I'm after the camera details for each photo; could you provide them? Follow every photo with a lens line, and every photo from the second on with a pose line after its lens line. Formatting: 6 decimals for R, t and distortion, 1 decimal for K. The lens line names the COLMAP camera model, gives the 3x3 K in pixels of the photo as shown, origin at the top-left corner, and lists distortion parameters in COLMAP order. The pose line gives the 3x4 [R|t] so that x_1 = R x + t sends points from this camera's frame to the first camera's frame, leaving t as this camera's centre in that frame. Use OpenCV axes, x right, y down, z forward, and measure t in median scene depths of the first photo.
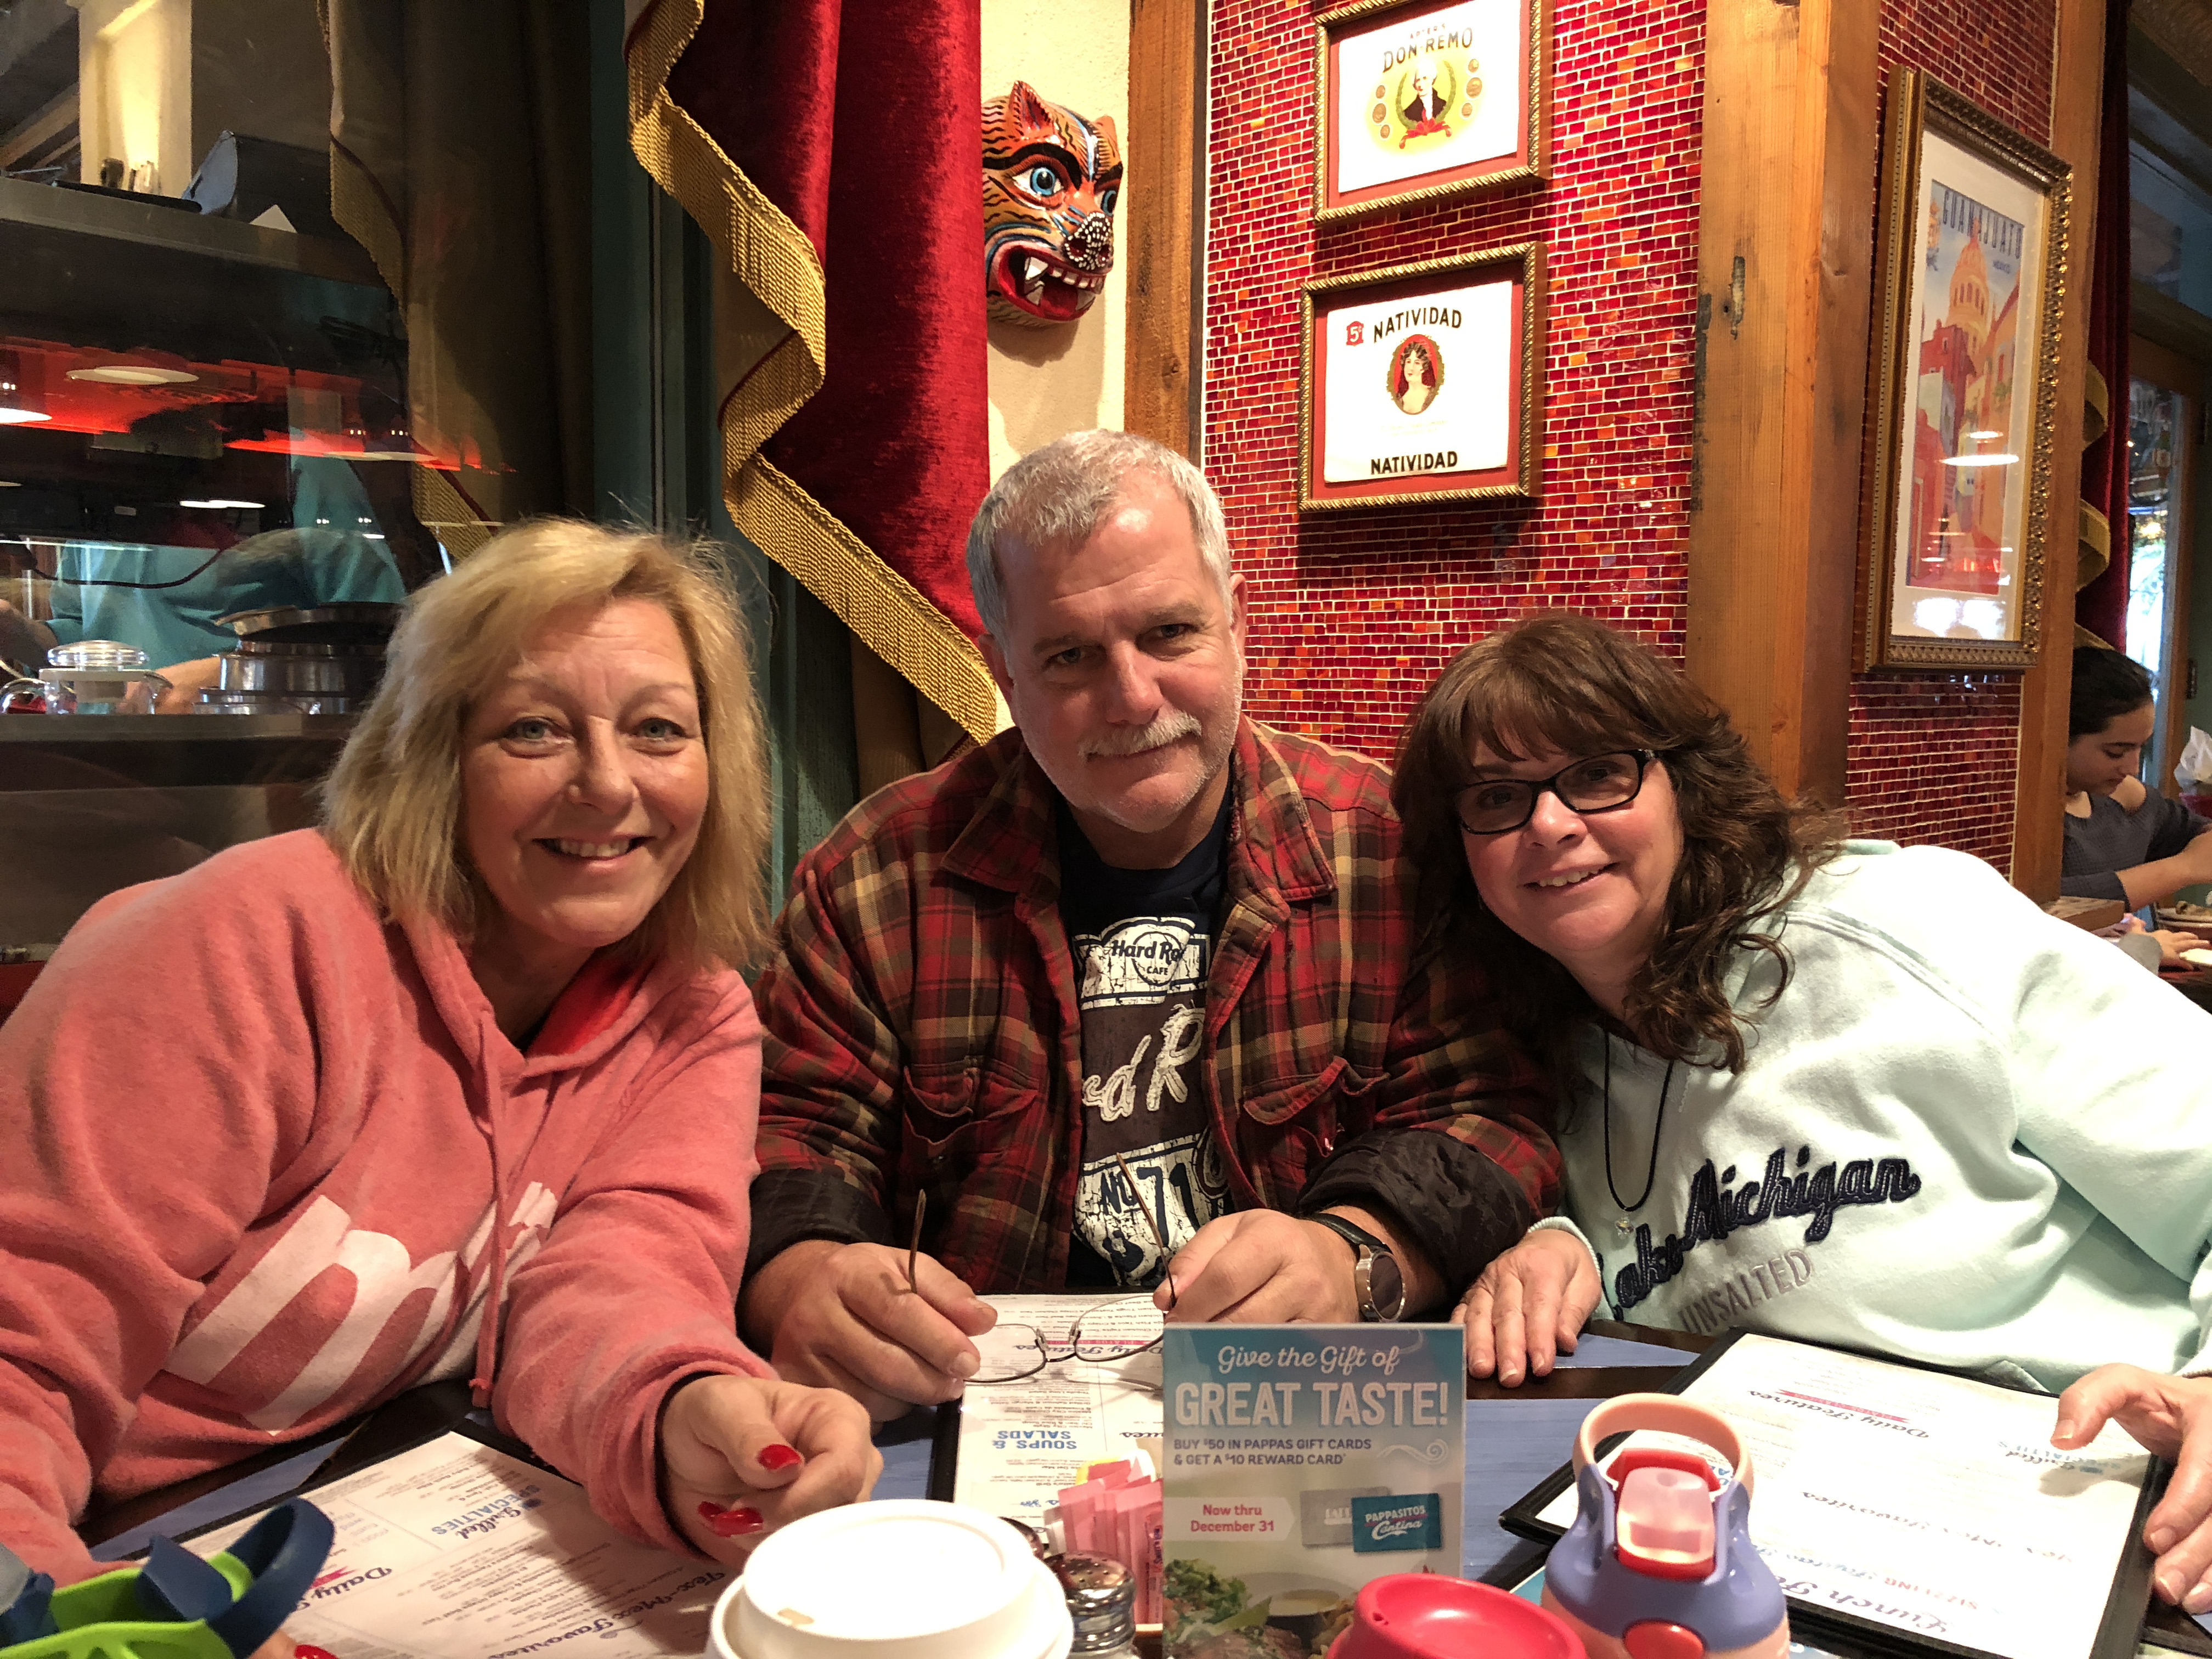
lens RADIAL K [[2019.5, 0, 1106.0], [0, 2019.5, 829.5], [0, 0, 1]] dist [0.111249, -0.266128]
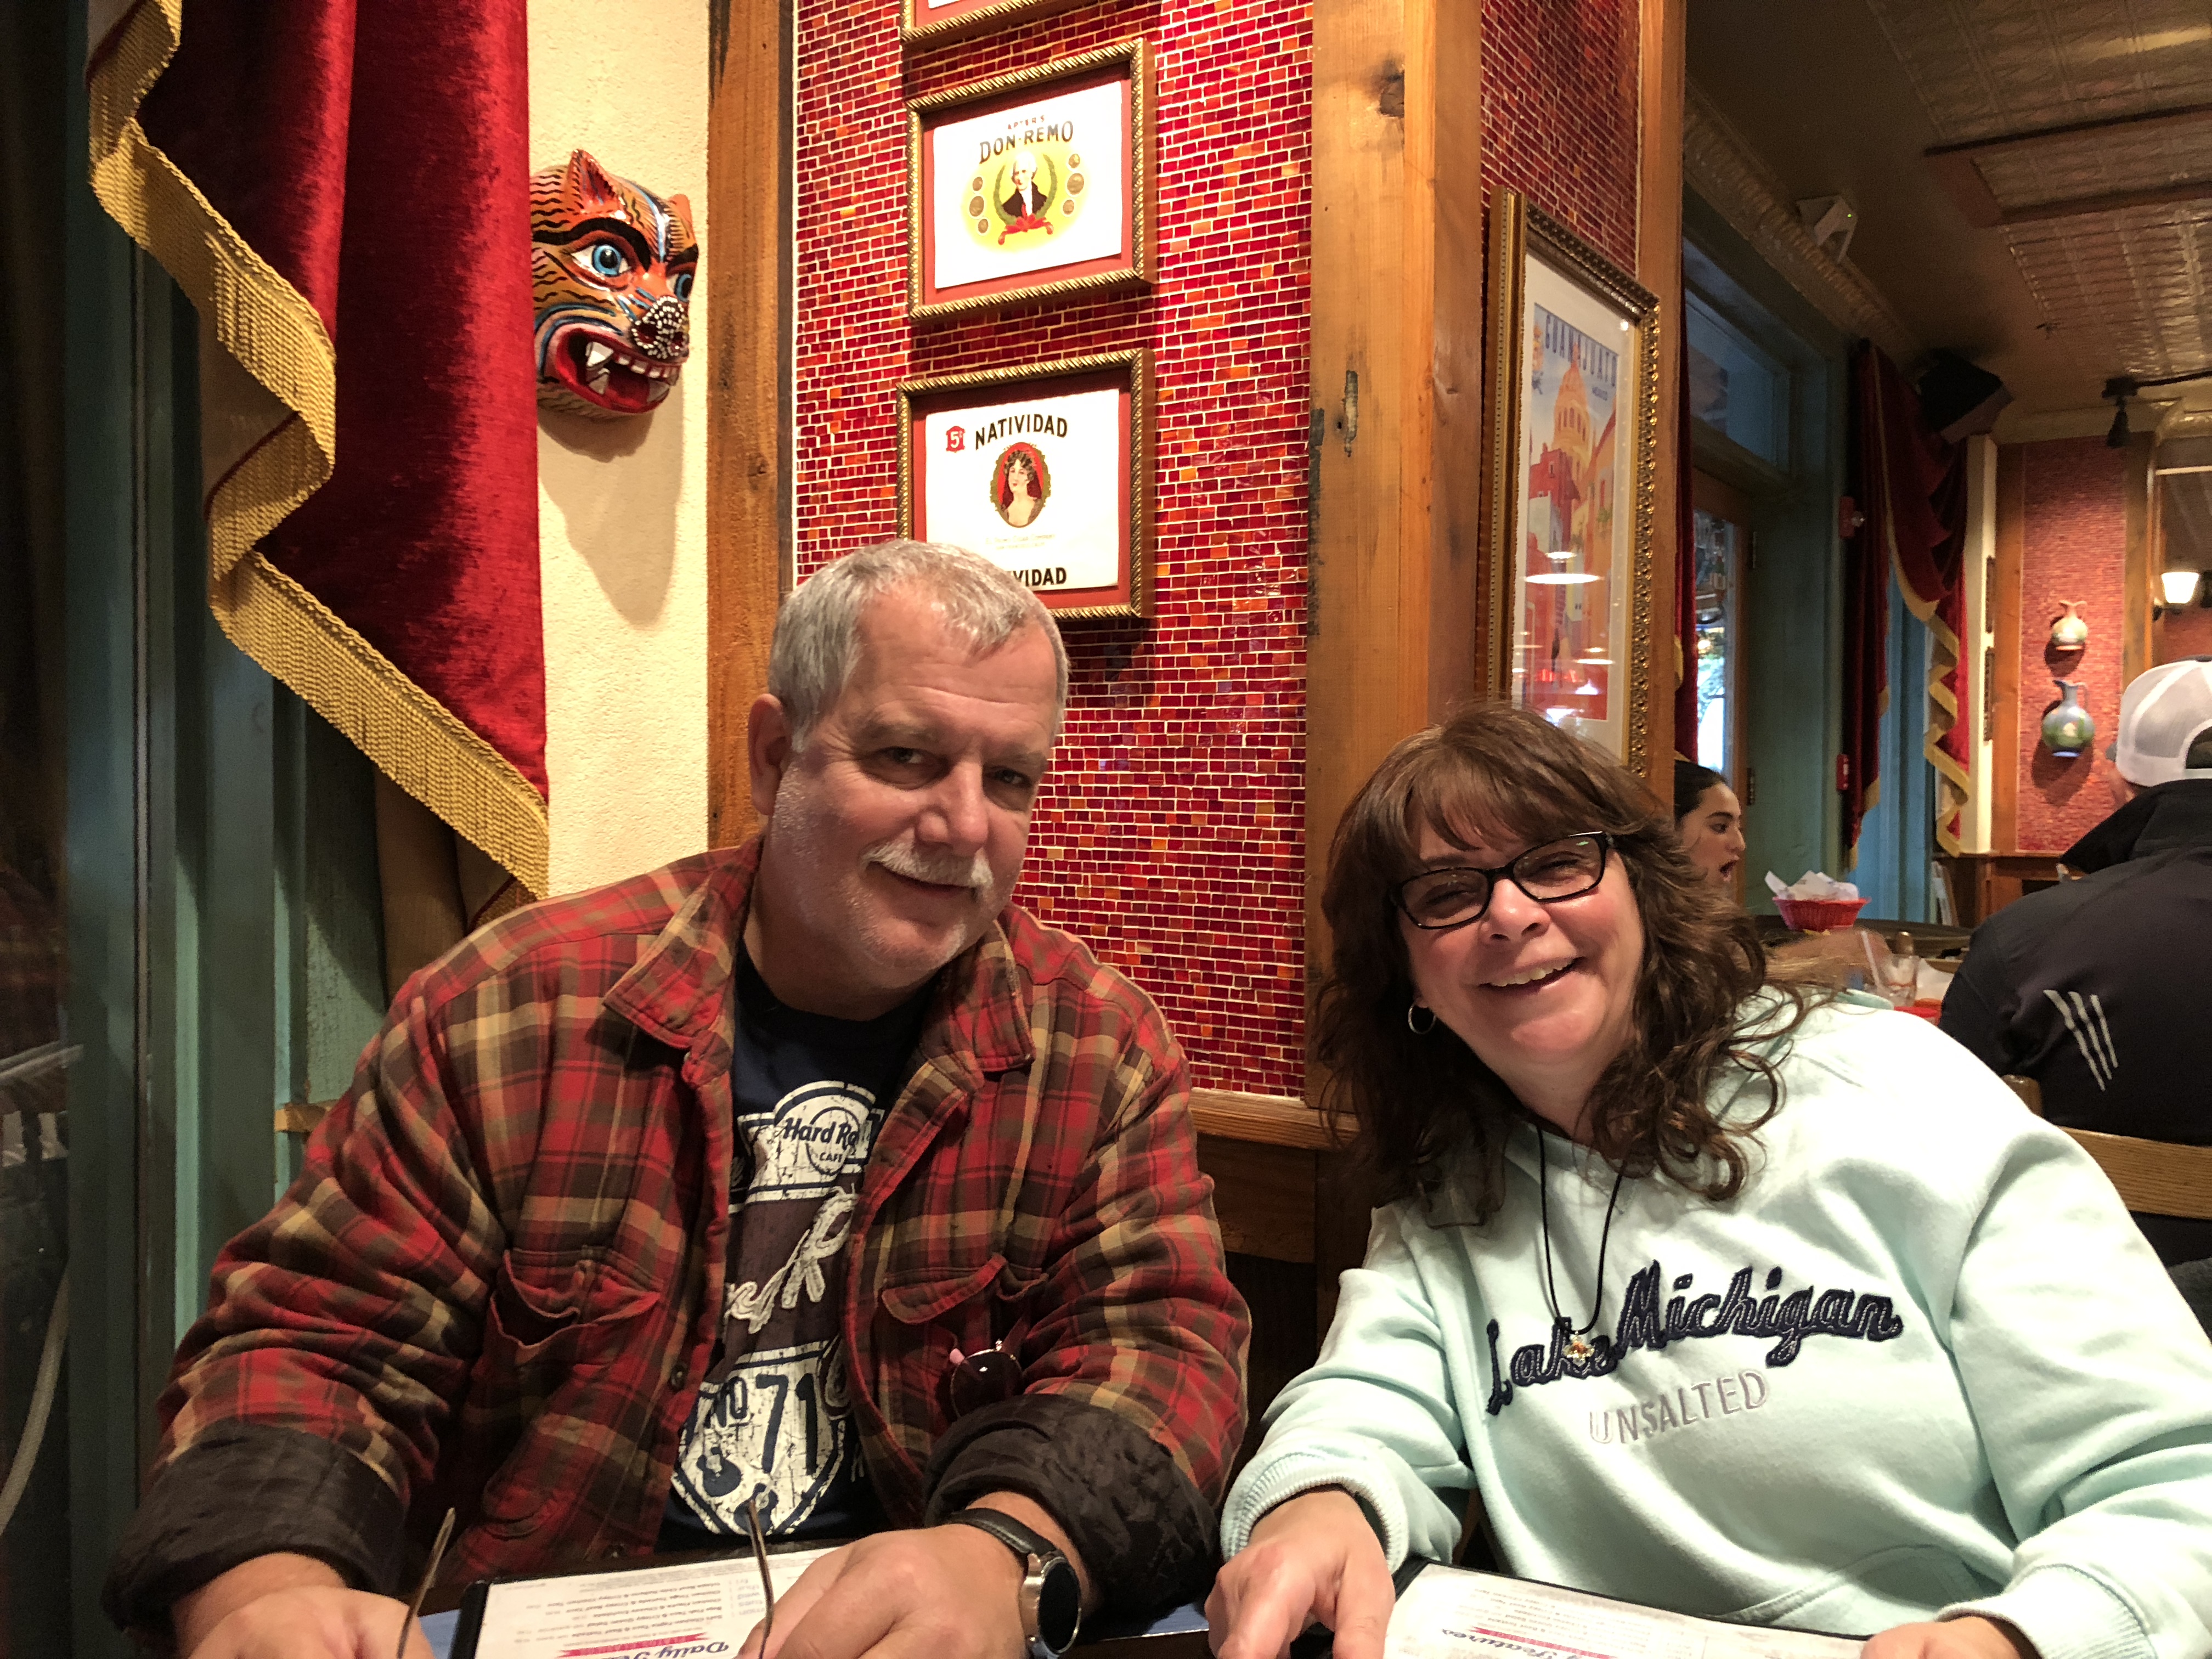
lens RADIAL K [[1844.5, 0, 1127.6], [0, 1844.5, 832.3], [0, 0, 1]] dist [0.037304, -0.035961]
pose [[0.981427, -0.008758, 0.191637, 0.036619], [0.015445, 0.999322, -0.033429, -0.034836], [-0.191215, 0.035768, 0.980896, 0.163803]]
